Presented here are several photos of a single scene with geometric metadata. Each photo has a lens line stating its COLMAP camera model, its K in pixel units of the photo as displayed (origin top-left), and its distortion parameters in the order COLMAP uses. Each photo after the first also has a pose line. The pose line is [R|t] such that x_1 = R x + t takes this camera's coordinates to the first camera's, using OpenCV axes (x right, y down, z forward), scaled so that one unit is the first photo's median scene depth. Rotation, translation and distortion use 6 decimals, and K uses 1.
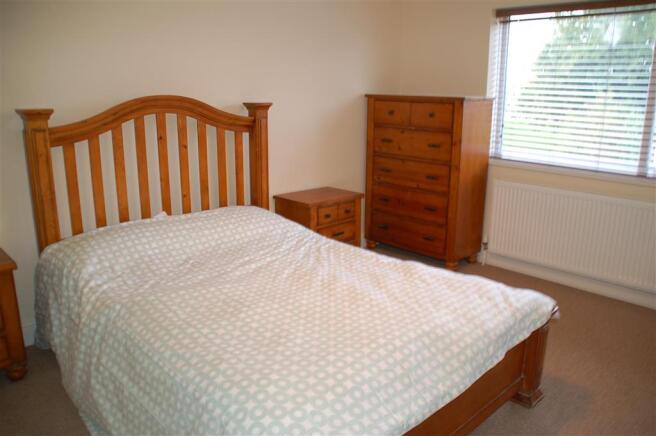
lens RADIAL K [[507.5, 0, 328.0], [0, 507.5, 218.0], [0, 0, 1]] dist [-0.163082, 0.101981]
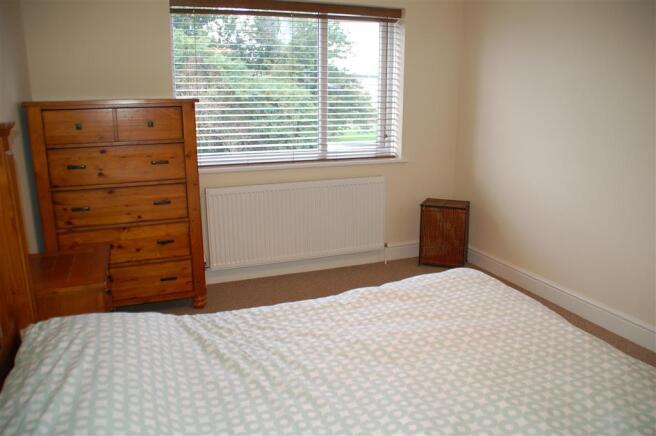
lens RADIAL K [[507.5, 0, 328.0], [0, 507.5, 218.0], [0, 0, 1]] dist [-0.163082, 0.101981]
pose [[0.384221, -0.227559, 0.894758, -0.410955], [0.229399, 0.962286, 0.146226, -0.116015], [-0.894288, 0.149073, 0.421932, 0.458494]]
